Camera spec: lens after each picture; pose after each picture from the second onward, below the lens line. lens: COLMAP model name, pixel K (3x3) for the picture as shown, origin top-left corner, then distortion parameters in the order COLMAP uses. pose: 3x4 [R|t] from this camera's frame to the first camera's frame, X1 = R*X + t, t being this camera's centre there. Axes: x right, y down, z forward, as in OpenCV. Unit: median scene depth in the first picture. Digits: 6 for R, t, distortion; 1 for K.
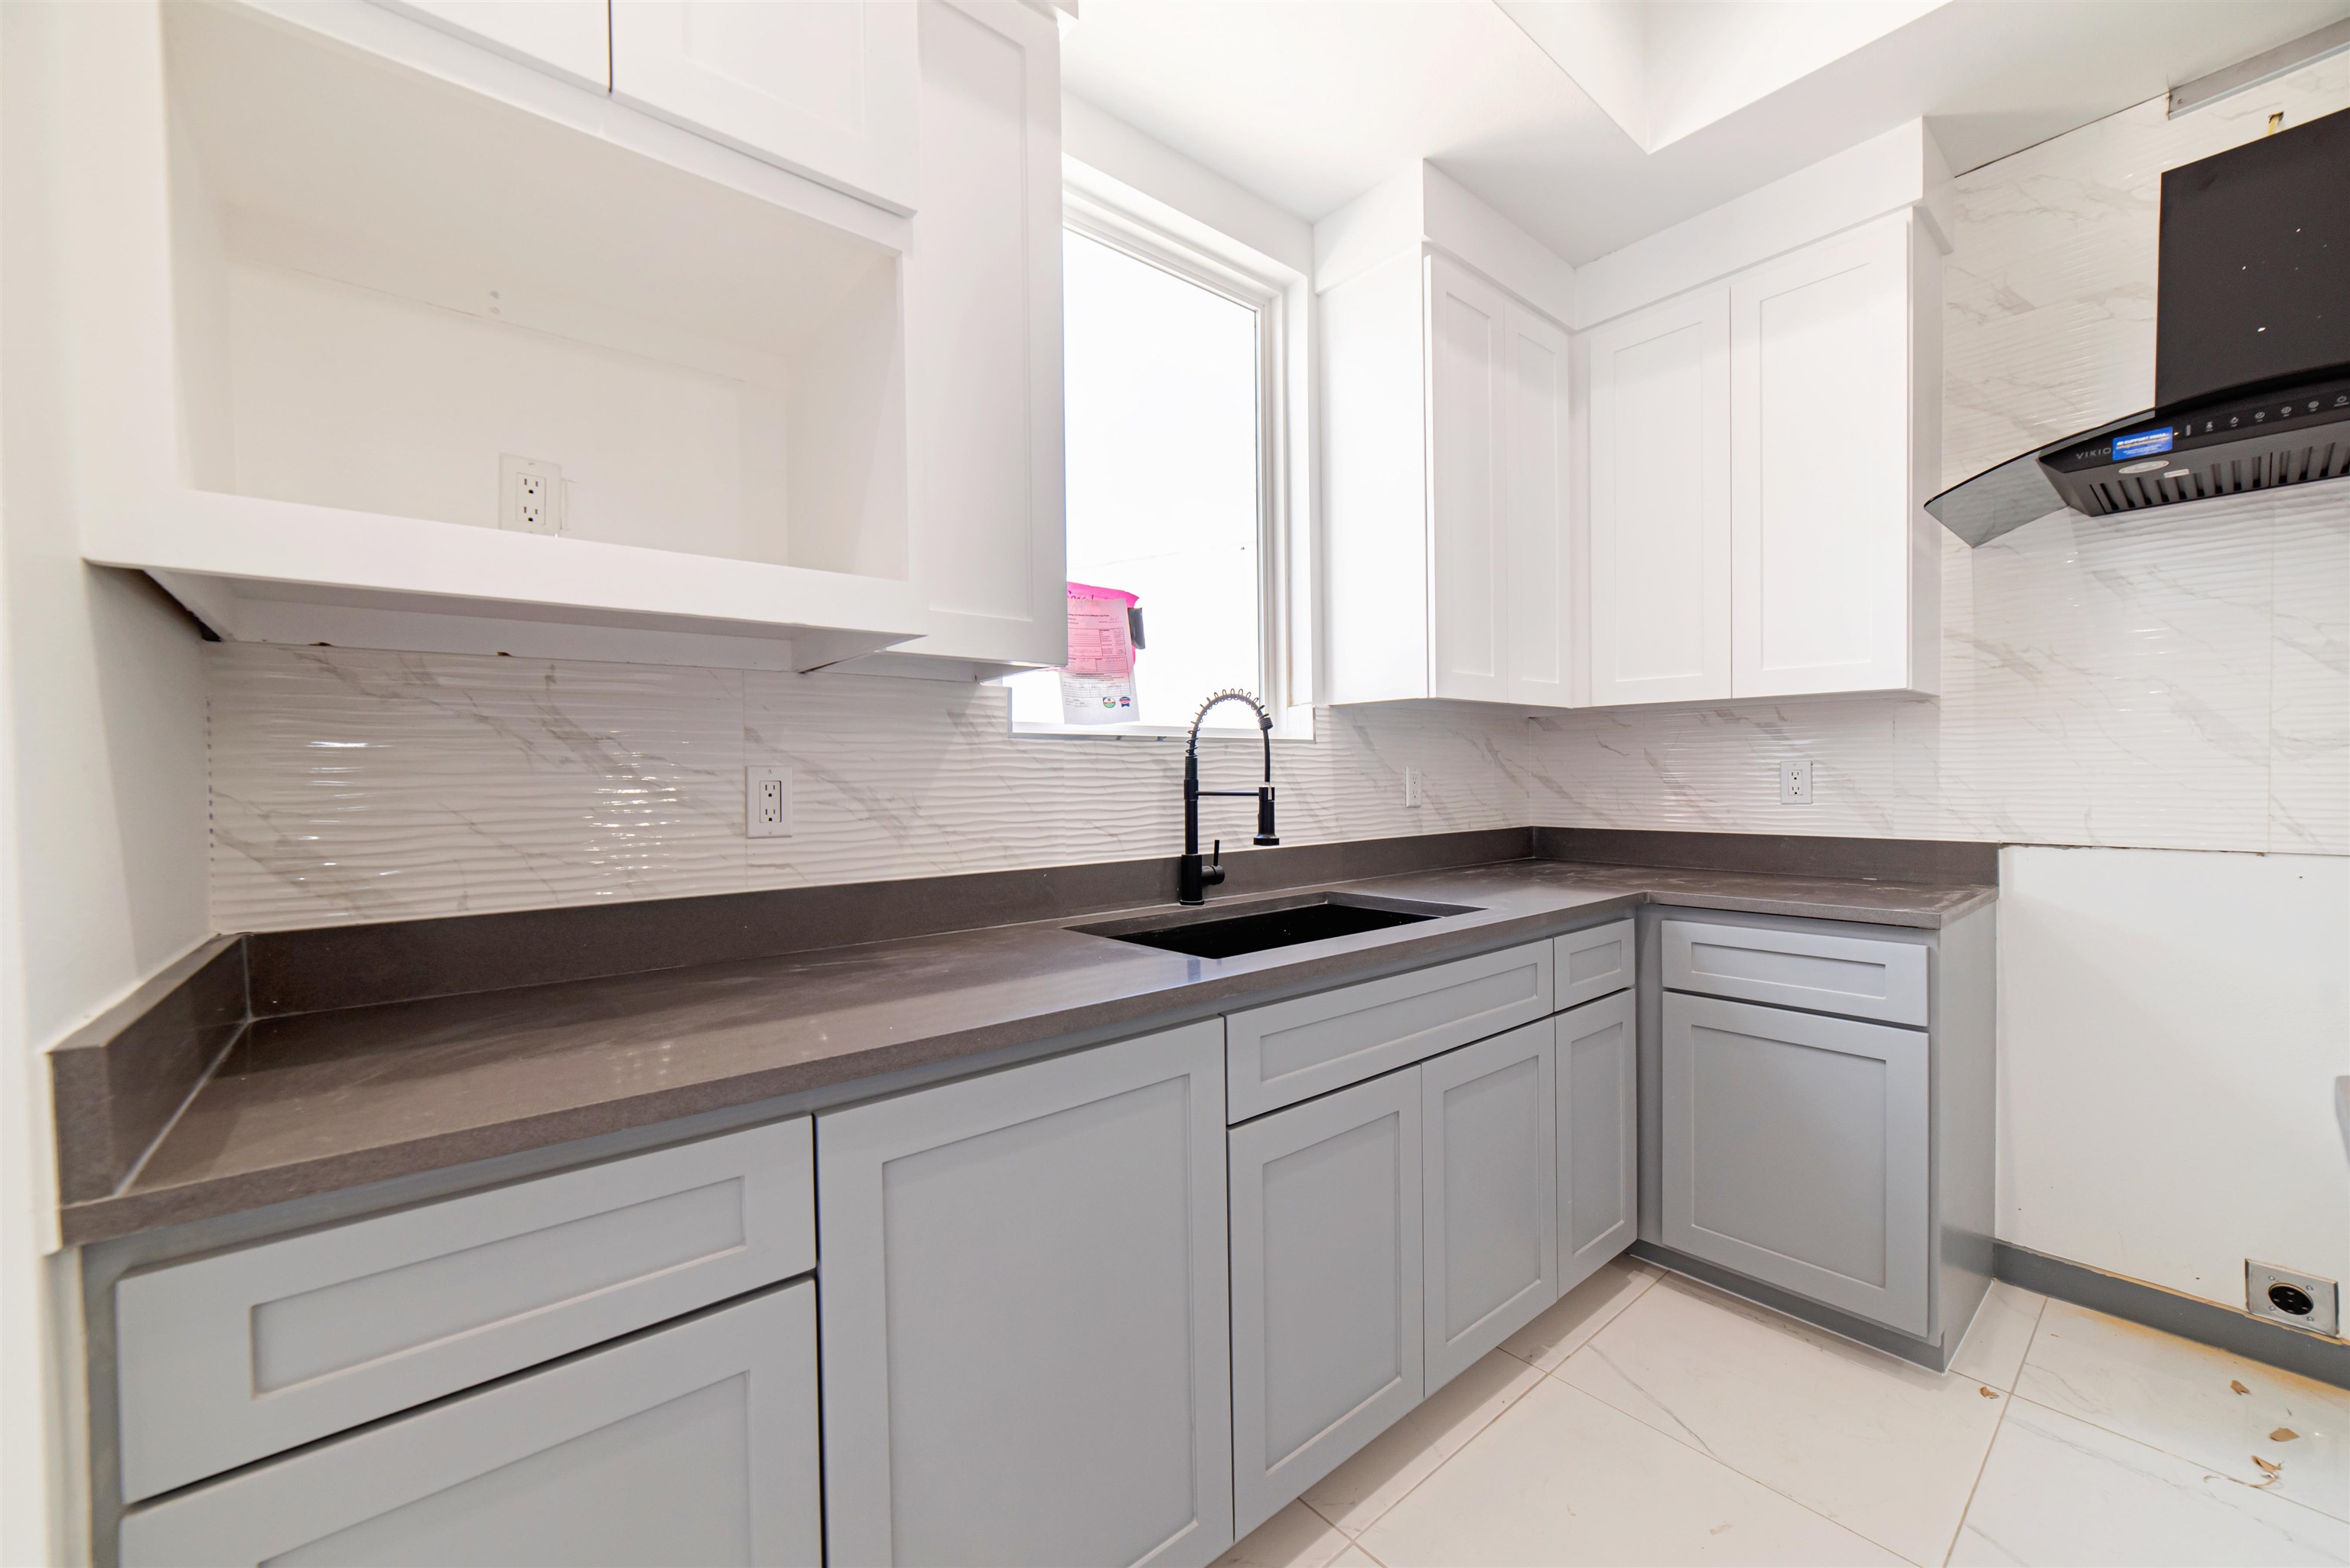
lens RADIAL K [[906.4, 0, 1173.7], [0, 906.4, 787.3], [0, 0, 1]] dist [-0.013708, 0.005012]
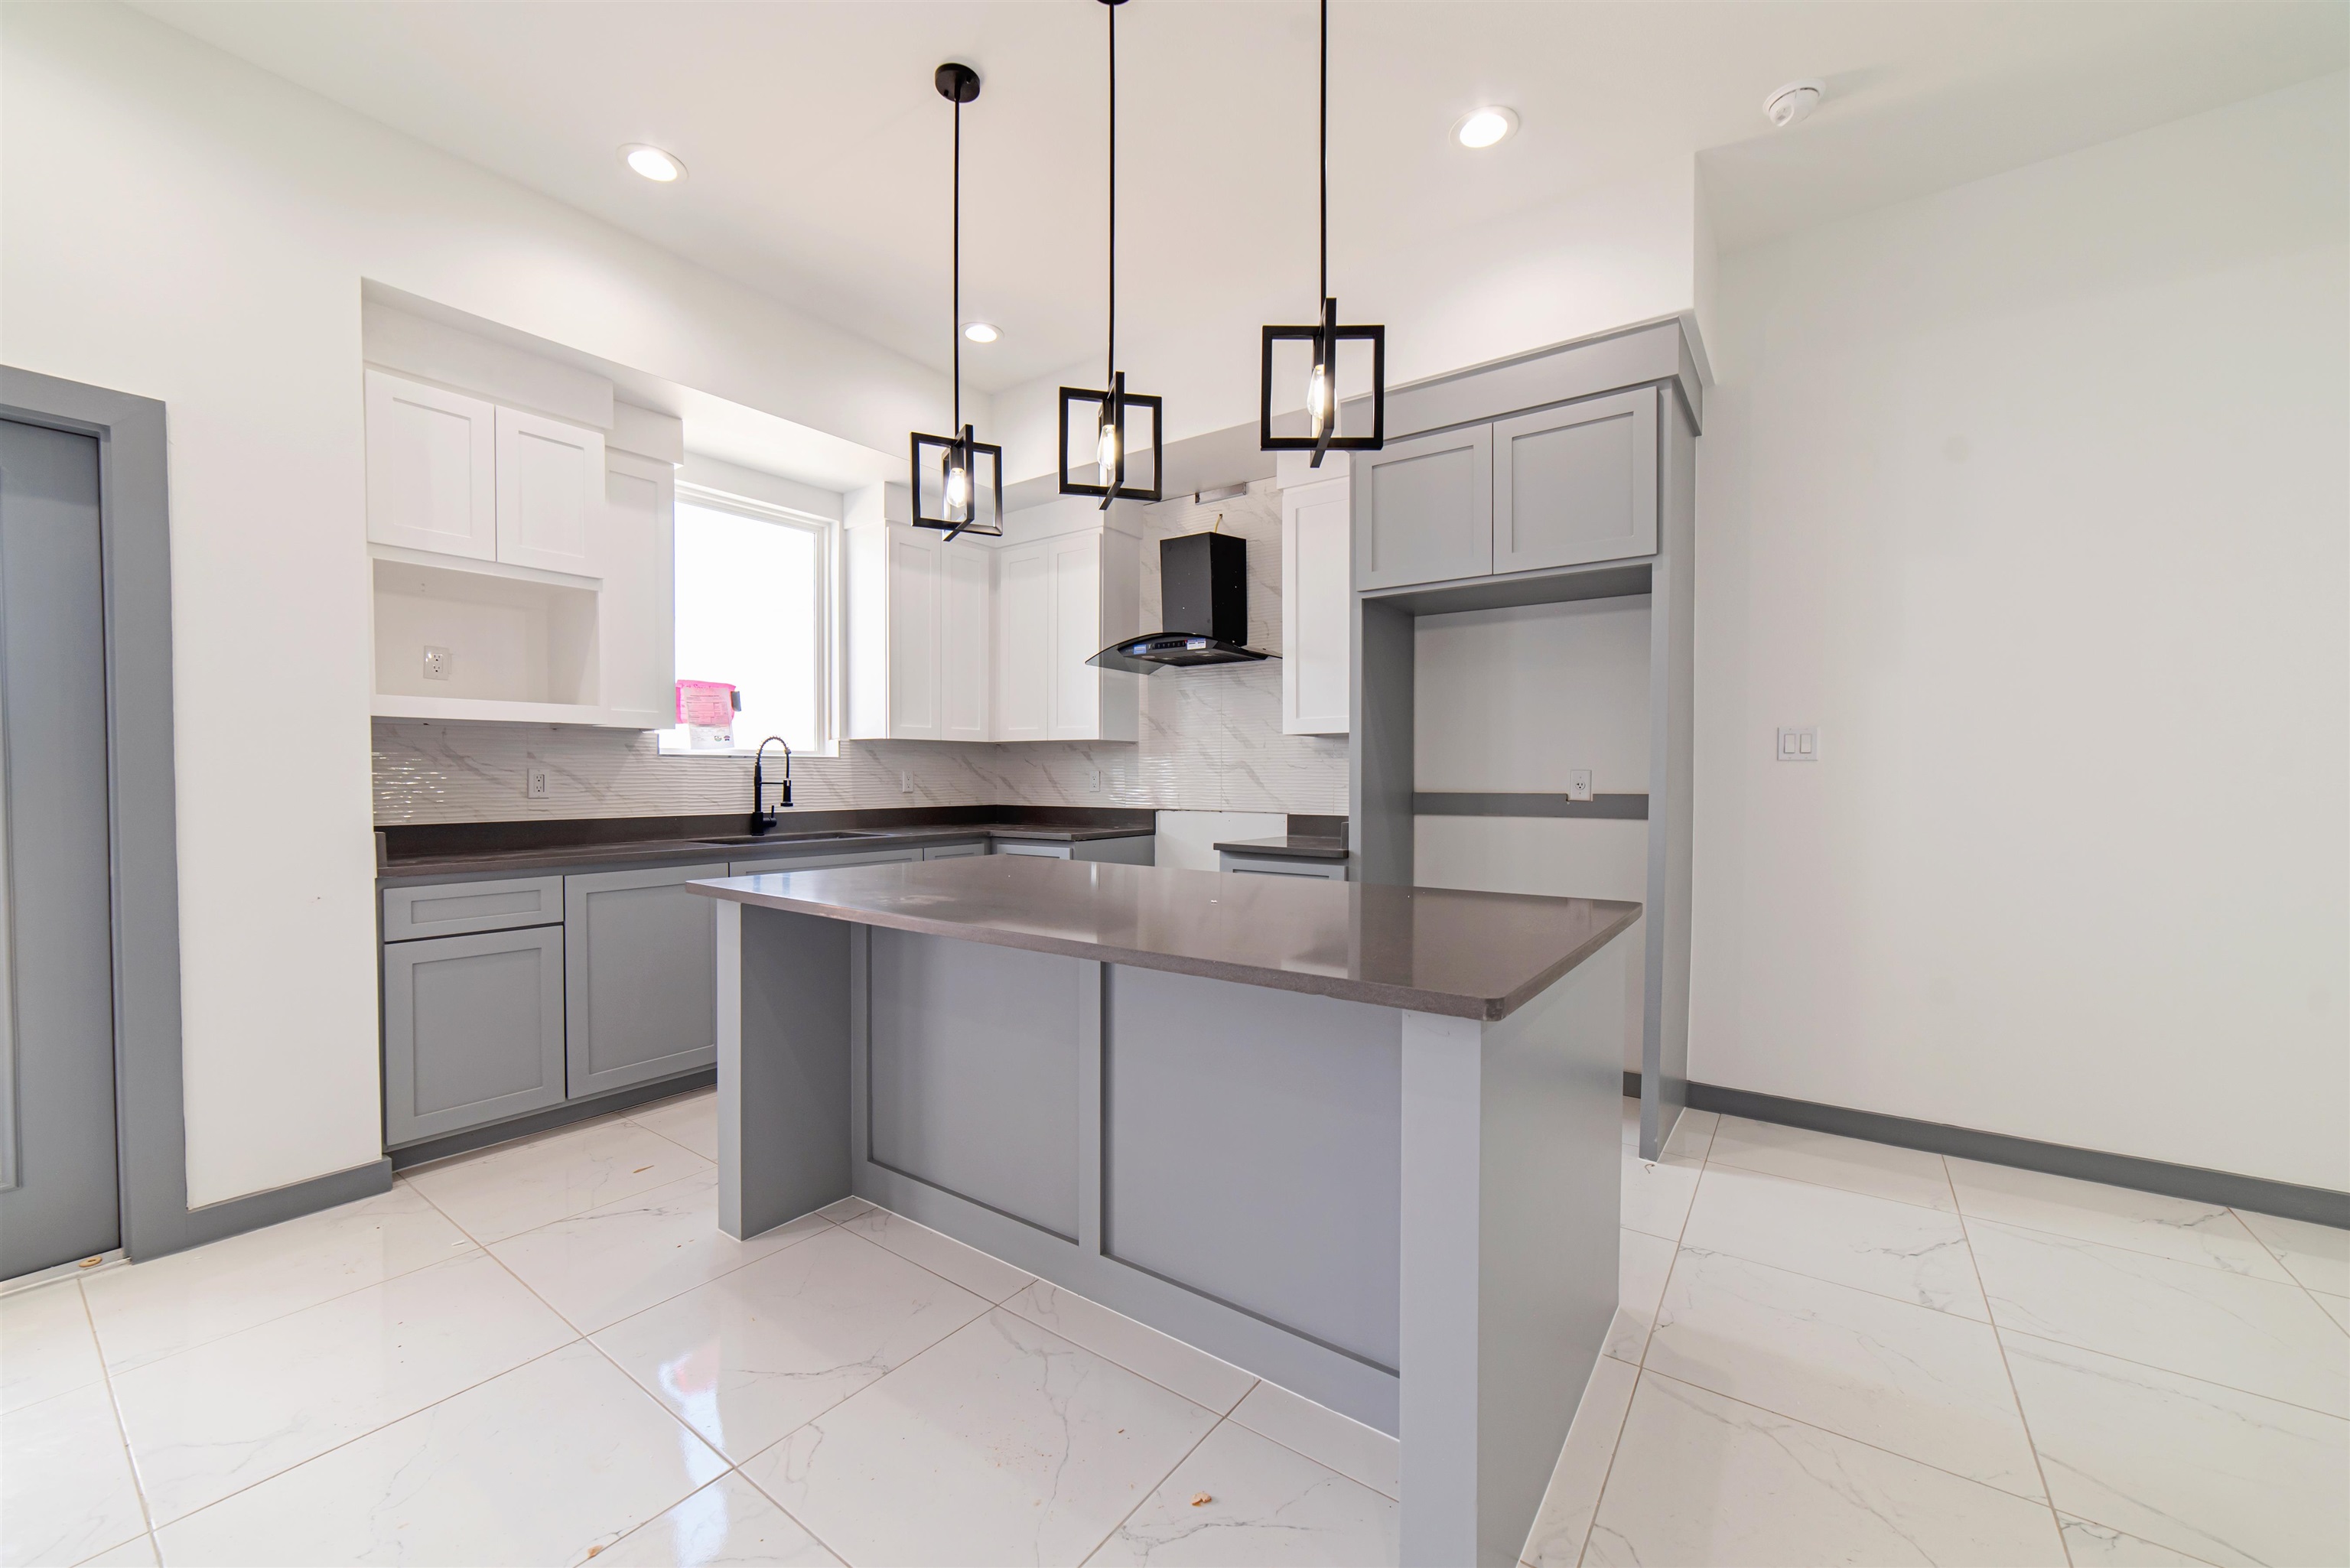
lens RADIAL K [[906.4, 0, 1164.3], [0, 906.4, 786.8], [0, 0, 1]] dist [-0.013708, 0.005012]
pose [[0.972364, 0.008307, 0.233322, 0.440098], [-0.007858, 0.999965, -0.002854, 0.013754], [-0.233338, 0.000942, 0.972395, -1.237343]]
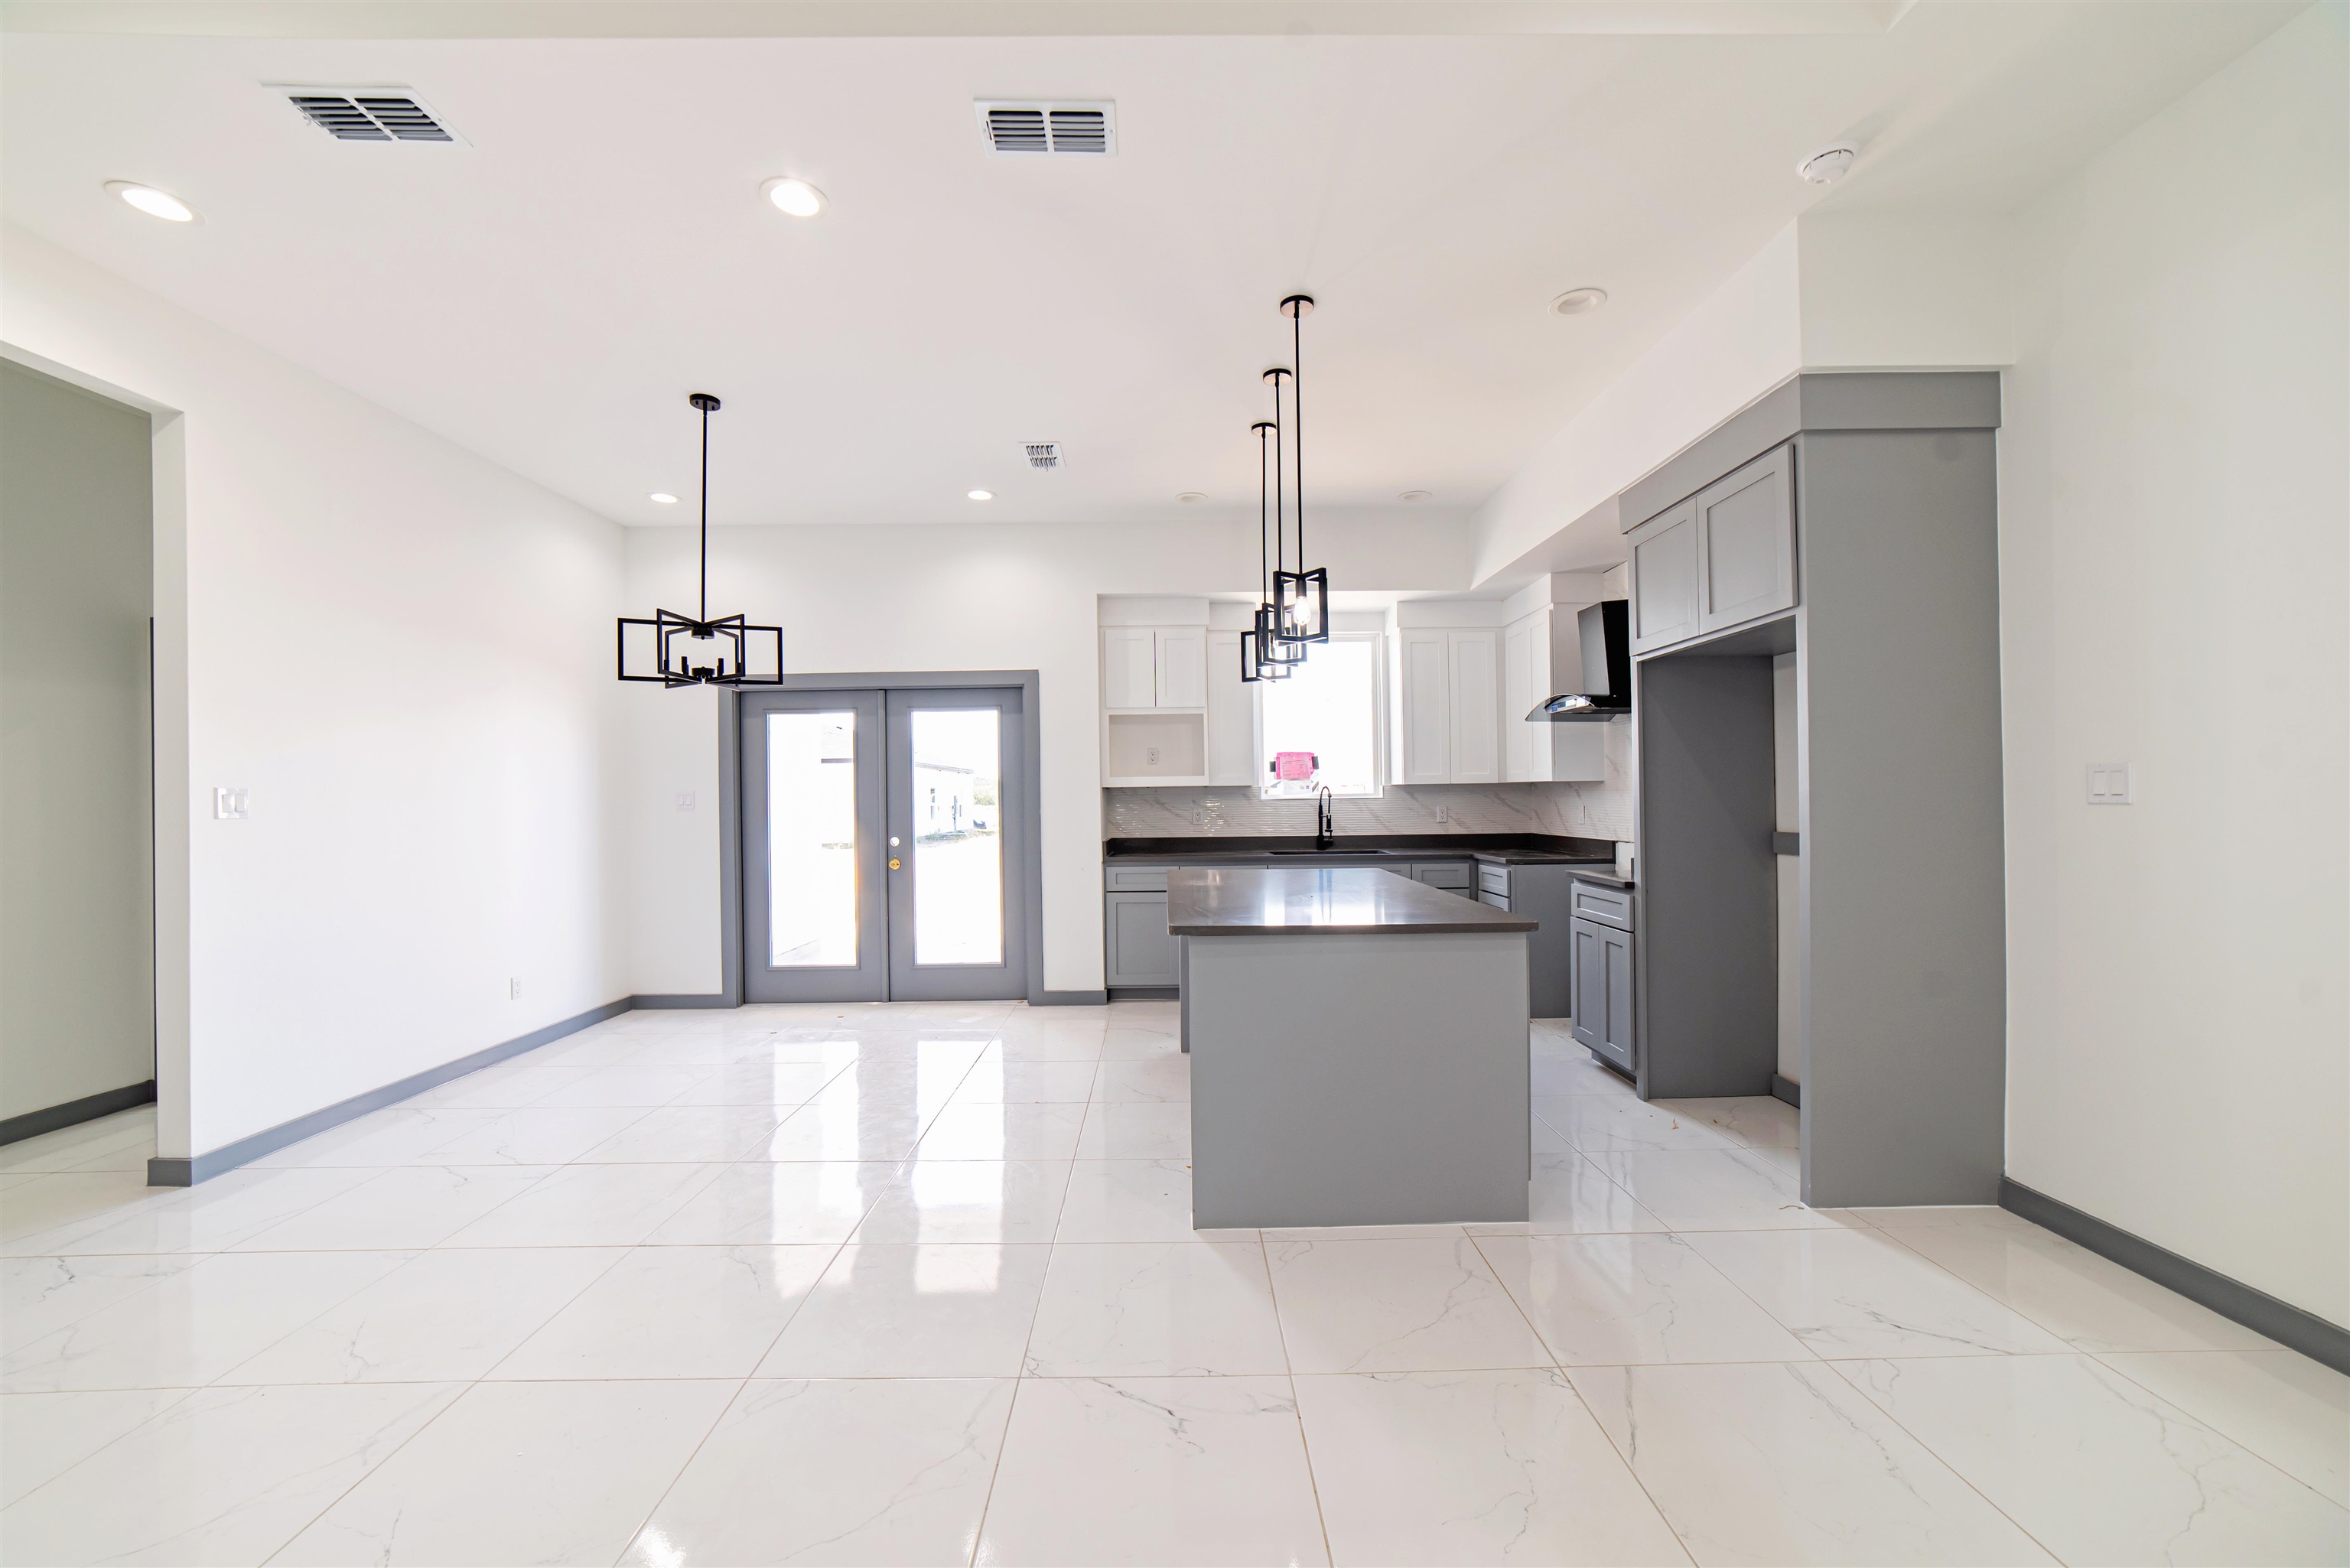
lens RADIAL K [[906.4, 0, 1178.3], [0, 906.4, 790.7], [0, 0, 1]] dist [-0.013708, 0.005012]
pose [[0.768366, -0.003513, -0.640002, 1.670488], [-0.006037, 0.999901, -0.012736, -0.039614], [0.639983, 0.013649, 0.768268, -1.774646]]
